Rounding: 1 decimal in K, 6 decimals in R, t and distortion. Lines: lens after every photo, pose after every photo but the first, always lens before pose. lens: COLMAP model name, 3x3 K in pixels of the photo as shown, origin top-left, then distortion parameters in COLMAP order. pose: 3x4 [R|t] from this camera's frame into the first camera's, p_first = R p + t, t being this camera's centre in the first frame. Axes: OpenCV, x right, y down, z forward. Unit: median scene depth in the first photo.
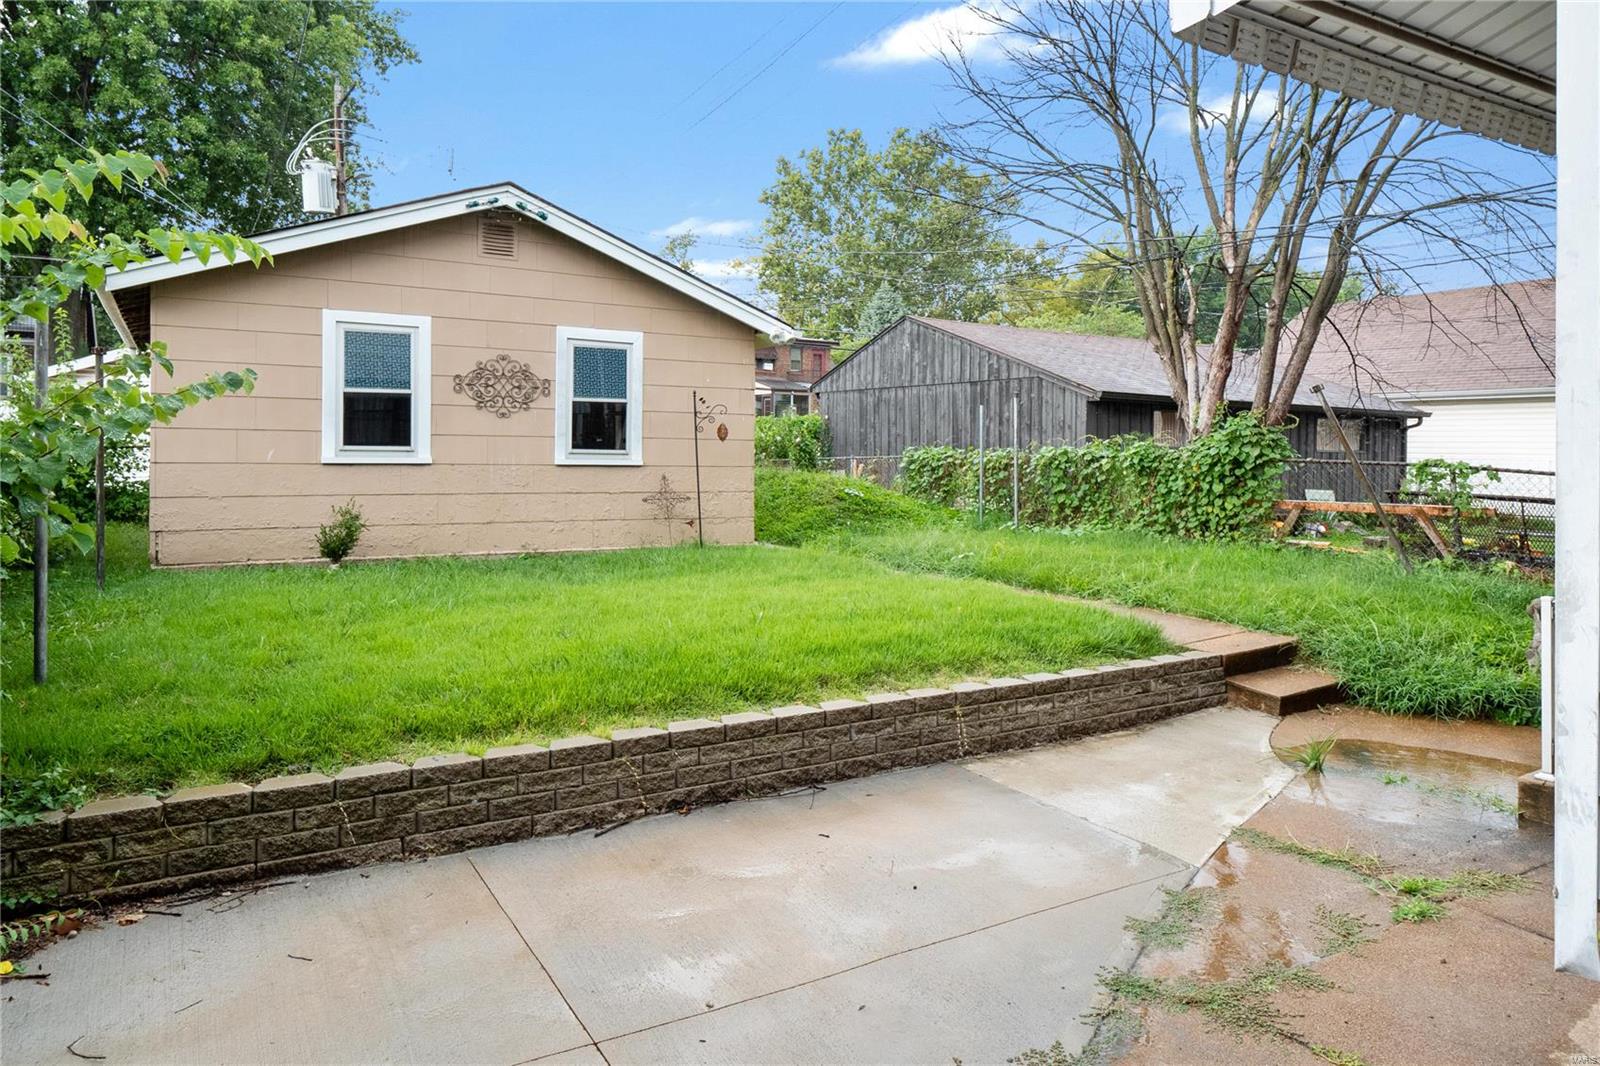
lens RADIAL K [[1034.7, 0, 798.9], [0, 1034.7, 474.0], [0, 0, 1]] dist [0.002368, 0.001049]
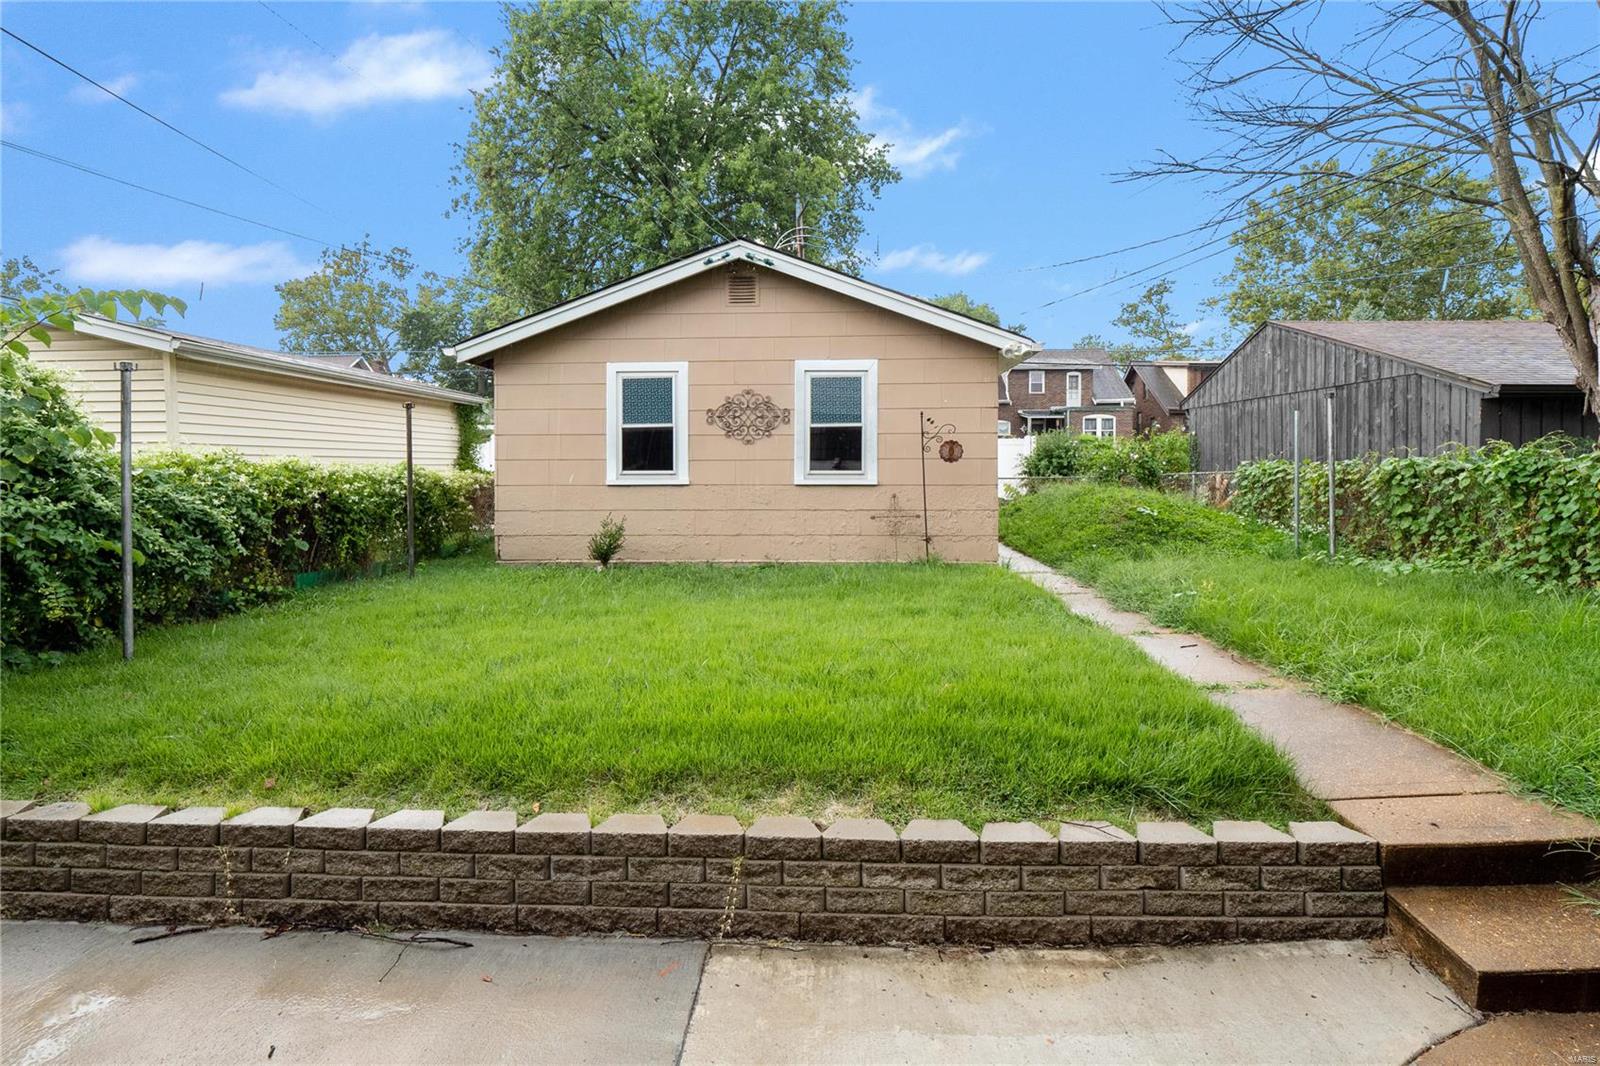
lens RADIAL K [[772.4, 0, 793.9], [0, 772.4, 492.0], [0, 0, 1]] dist [-0.004731, -0.008862]
pose [[0.831830, 0.000759, -0.555030, 0.219487], [0.003039, 0.999978, 0.005922, -0.005840], [0.555022, -0.006613, 0.831810, 0.294343]]
